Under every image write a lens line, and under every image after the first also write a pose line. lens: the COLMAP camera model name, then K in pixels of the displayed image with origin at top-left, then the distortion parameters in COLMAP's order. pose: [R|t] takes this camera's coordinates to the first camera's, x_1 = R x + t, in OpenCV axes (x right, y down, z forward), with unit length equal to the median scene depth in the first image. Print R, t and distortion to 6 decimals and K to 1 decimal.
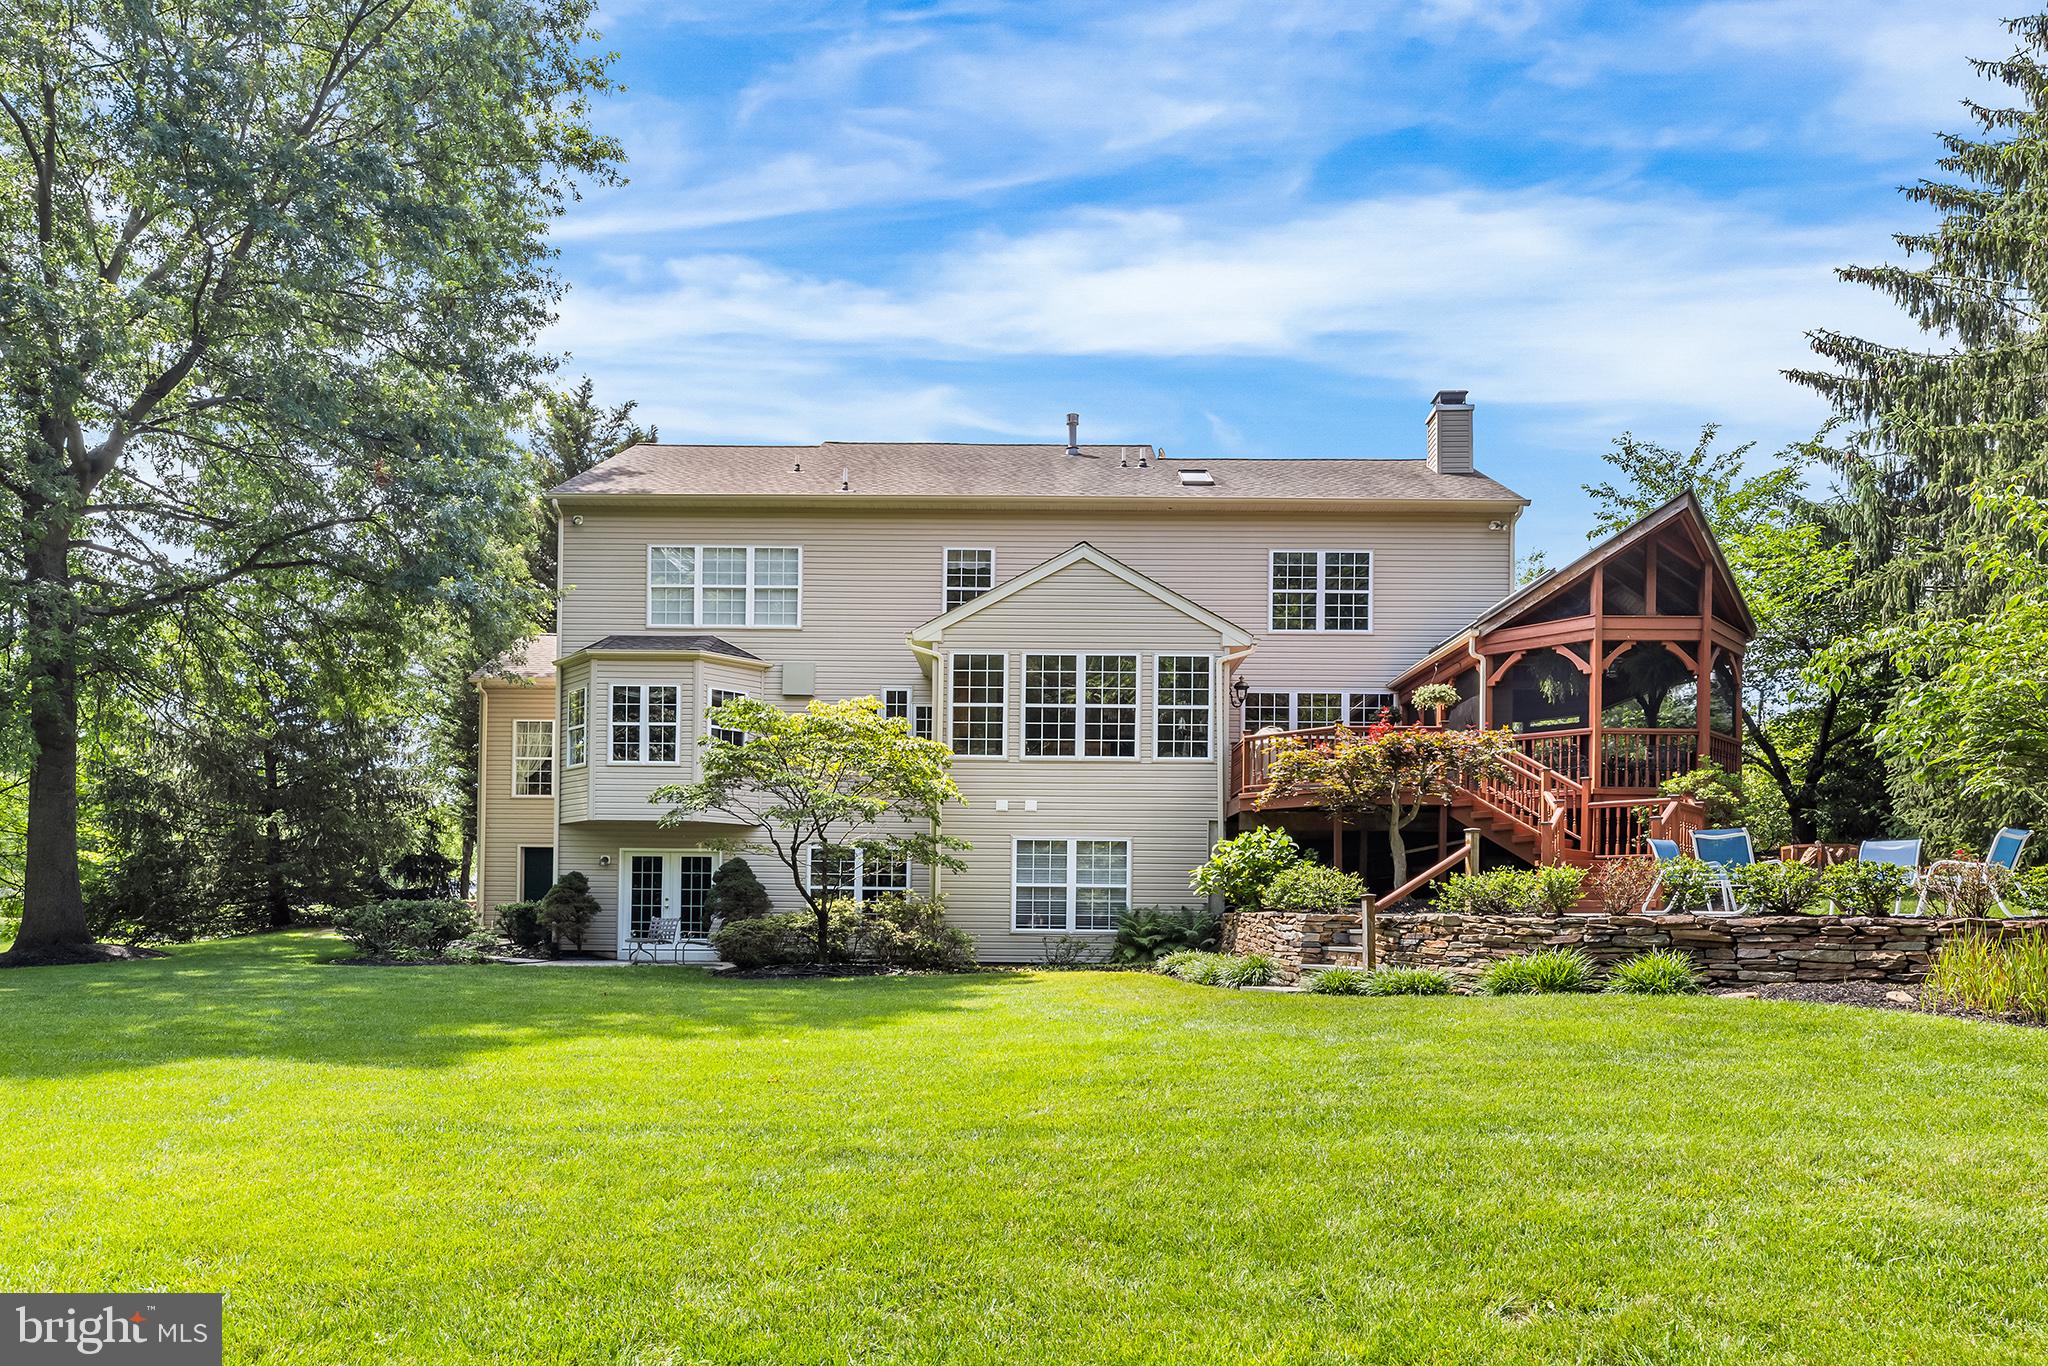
lens RADIAL K [[1593.8, 0, 632.2], [0, 1593.8, 876.5], [0, 0, 1]] dist [0.003562, 0.000174]
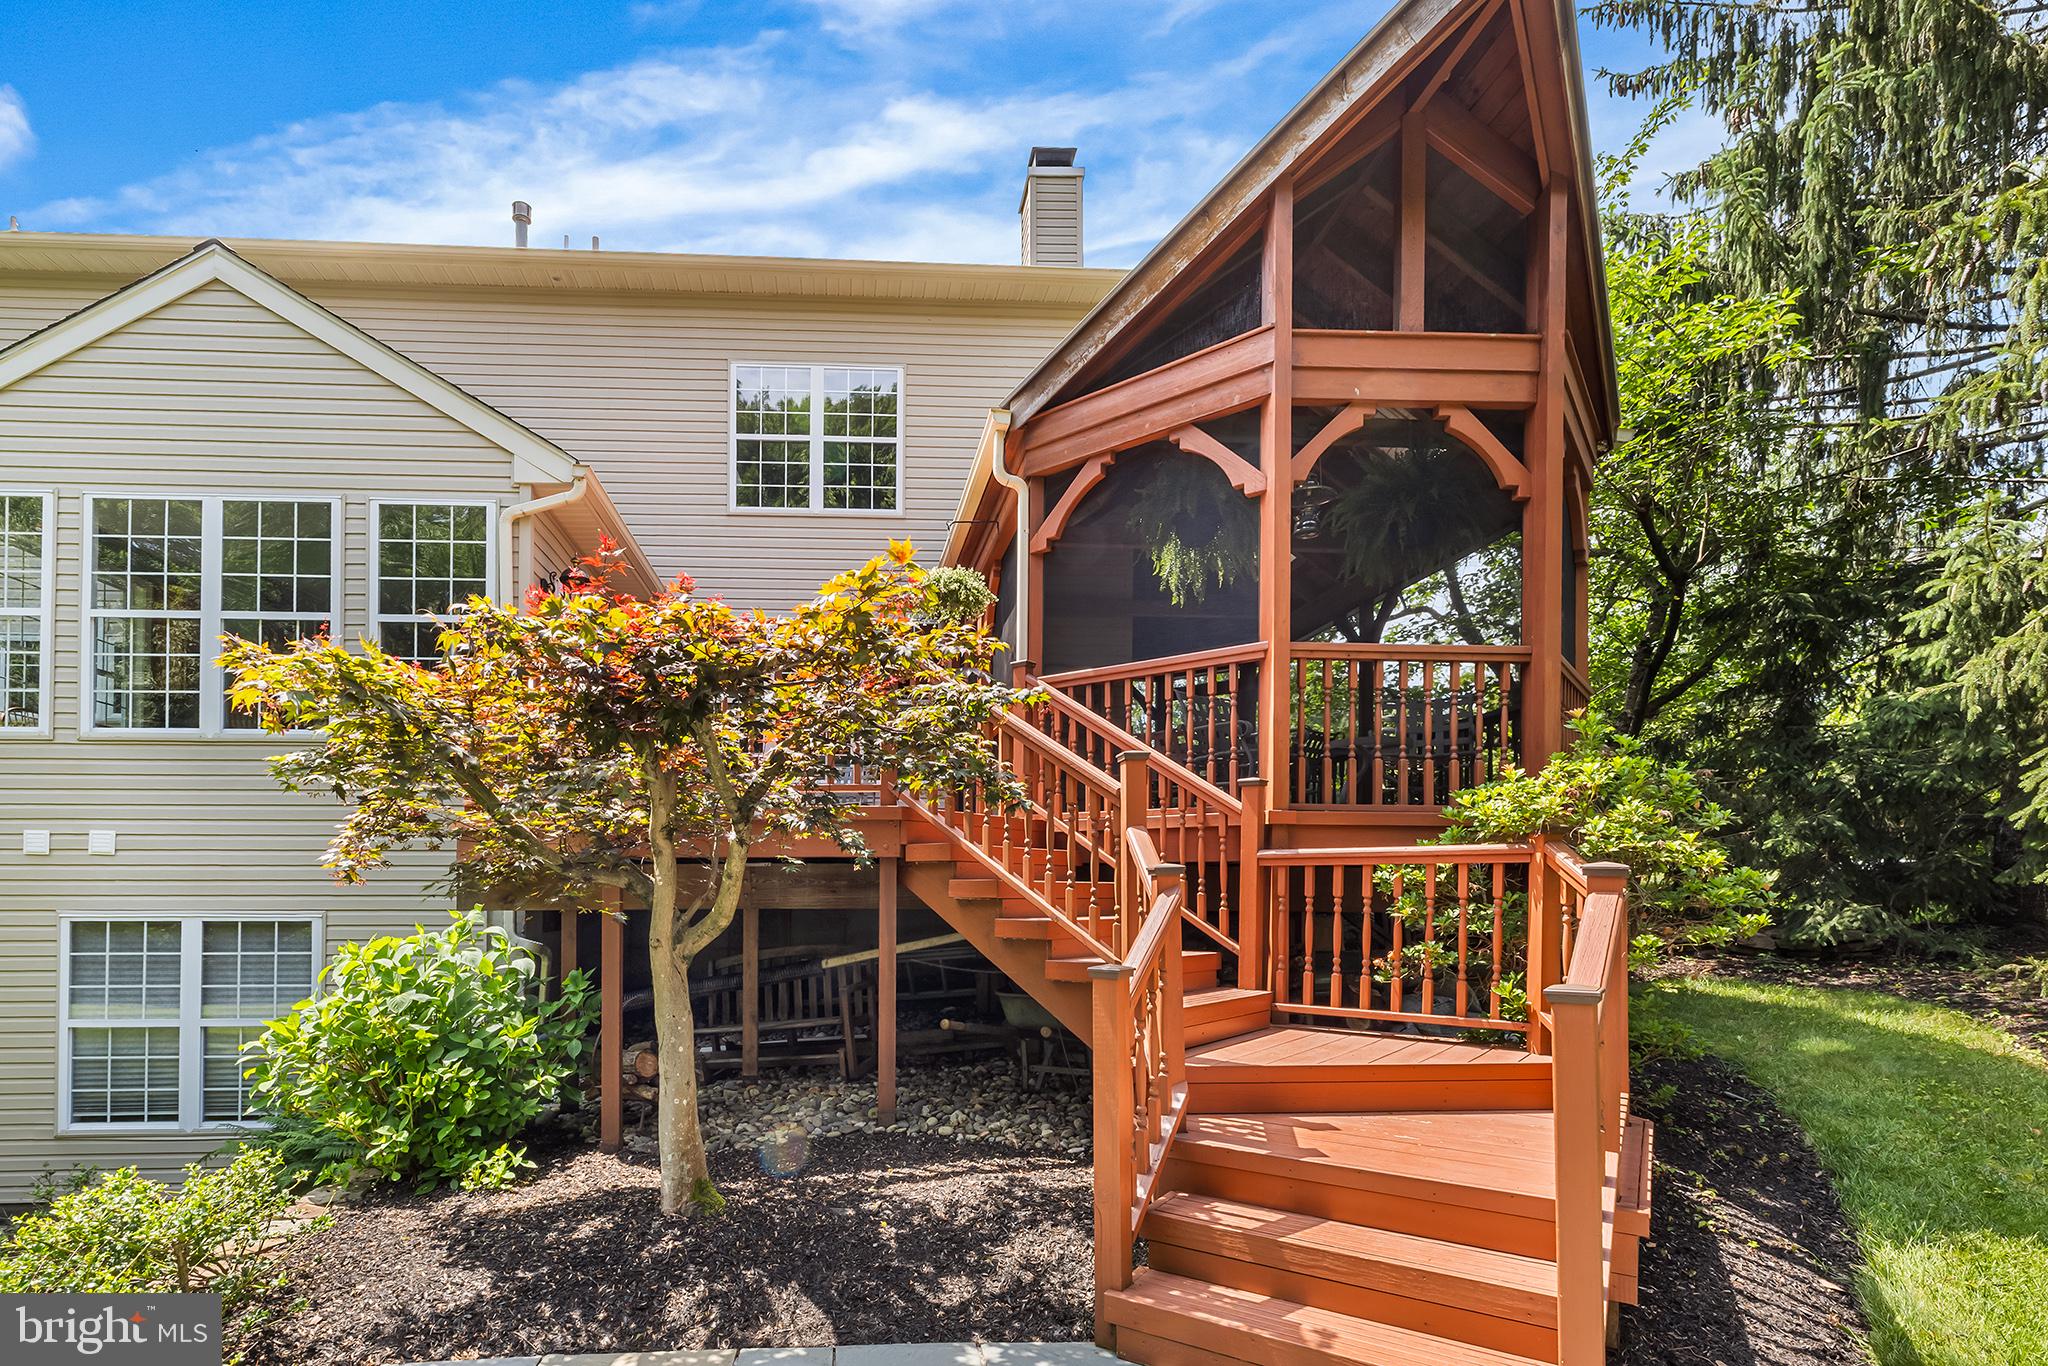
lens RADIAL K [[959.0, 0, 908.0], [0, 959.0, 863.5], [0, 0, 1]] dist [0.003803, 0.000466]
pose [[0.980512, -0.023142, 0.195090, 0.453542], [0.015597, 0.999073, 0.040126, -0.050086], [-0.195838, -0.036301, 0.979964, 0.759867]]
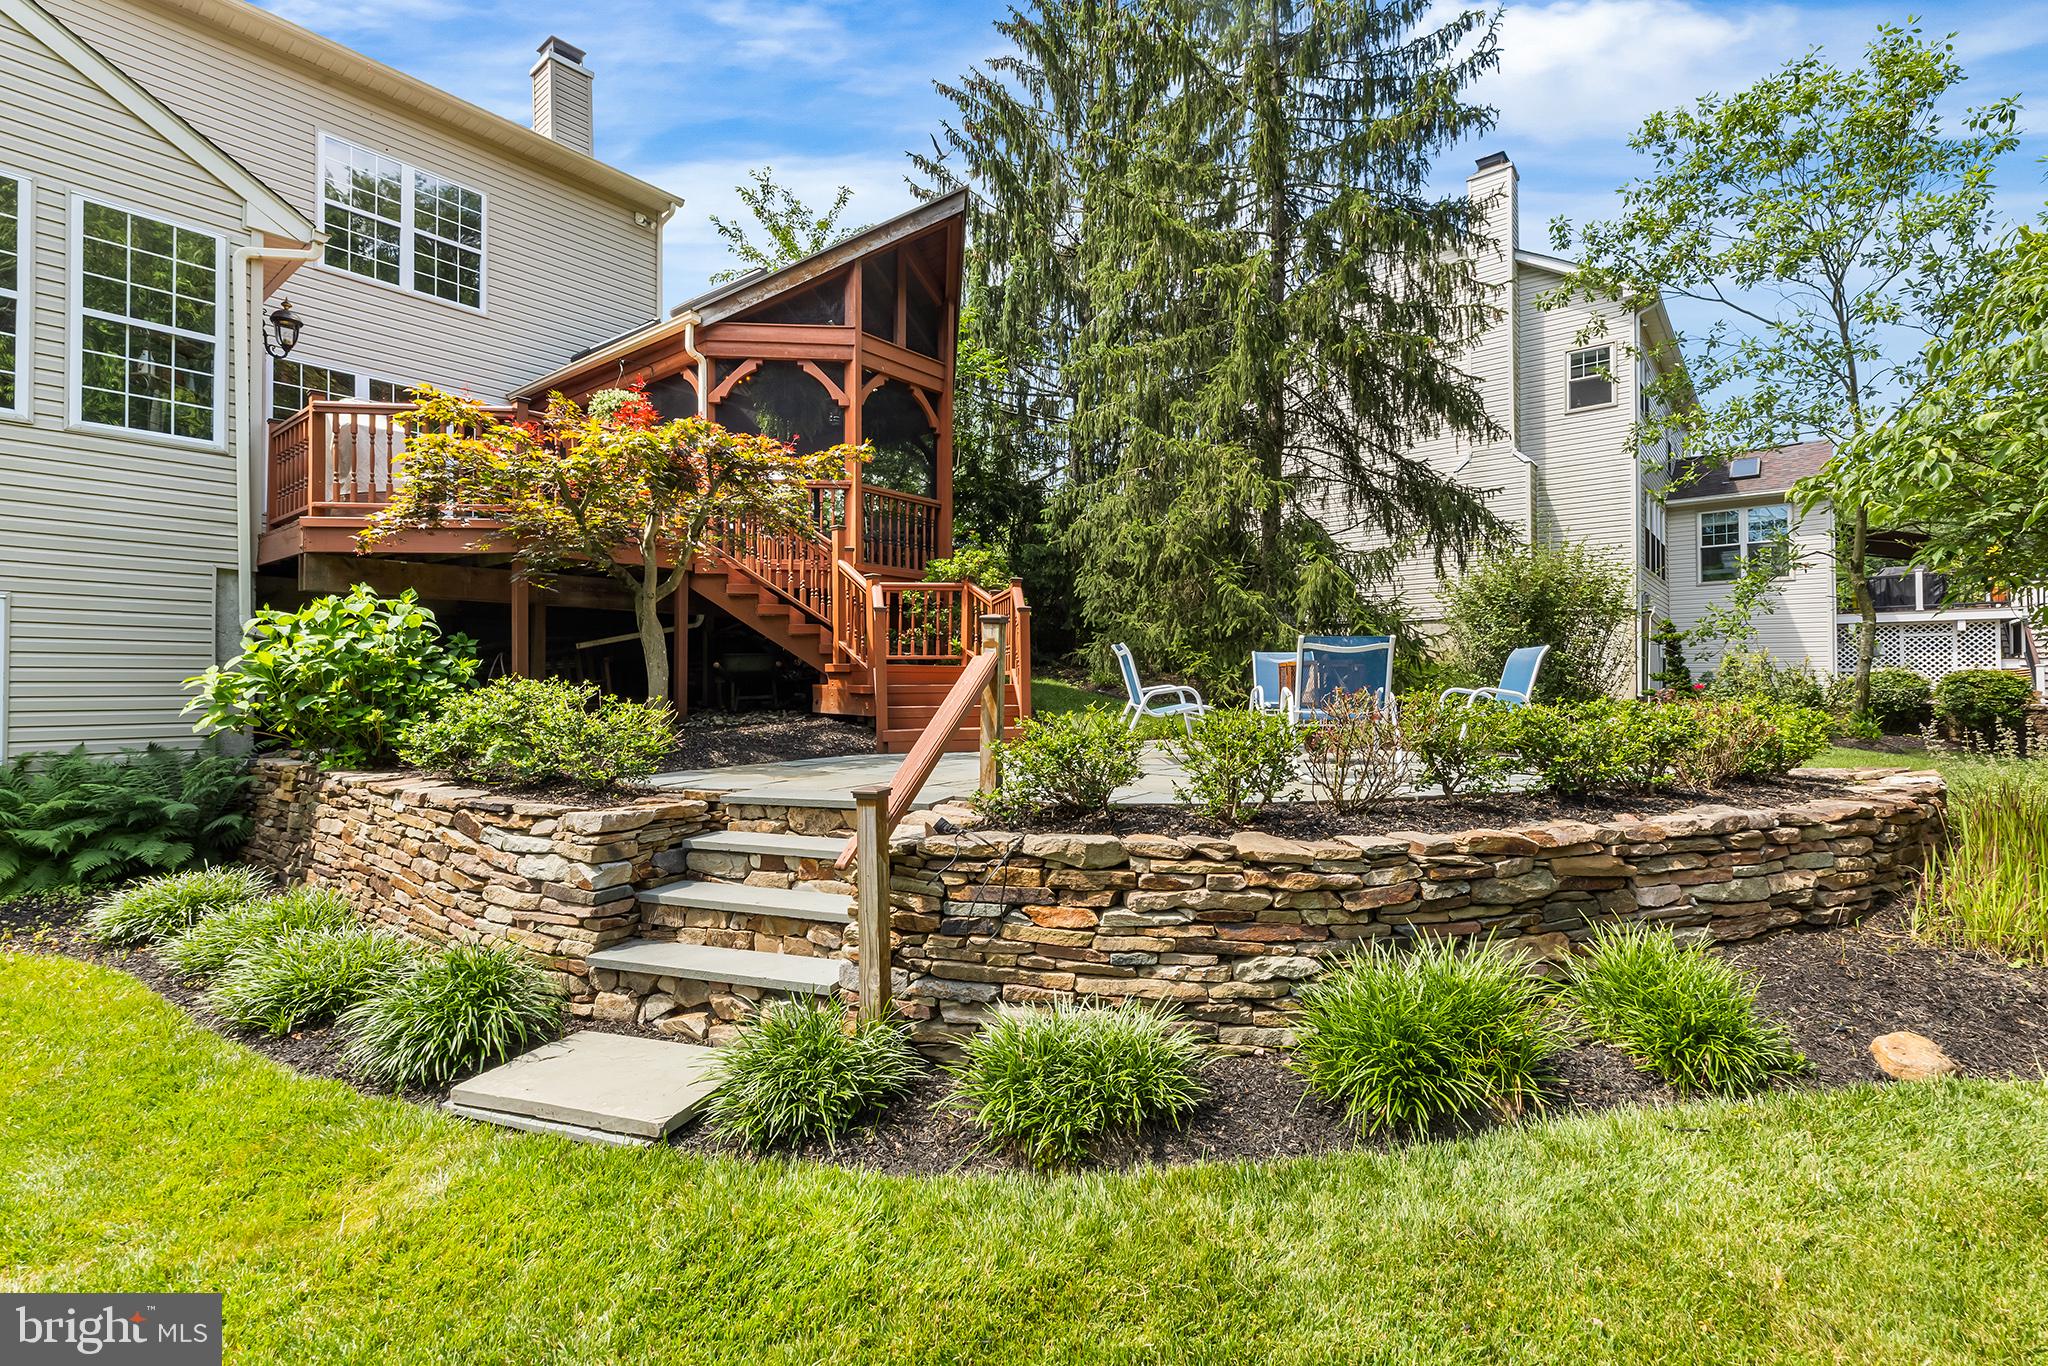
lens RADIAL K [[1024.4, 0, 1027.6], [0, 1024.4, 674.1], [0, 0, 1]] dist [0.003862, 0.001485]
pose [[0.477115, -0.010020, 0.878784, 0.213663], [-0.020366, 0.999540, 0.022455, -0.015474], [-0.878605, -0.028611, 0.476692, 0.665460]]
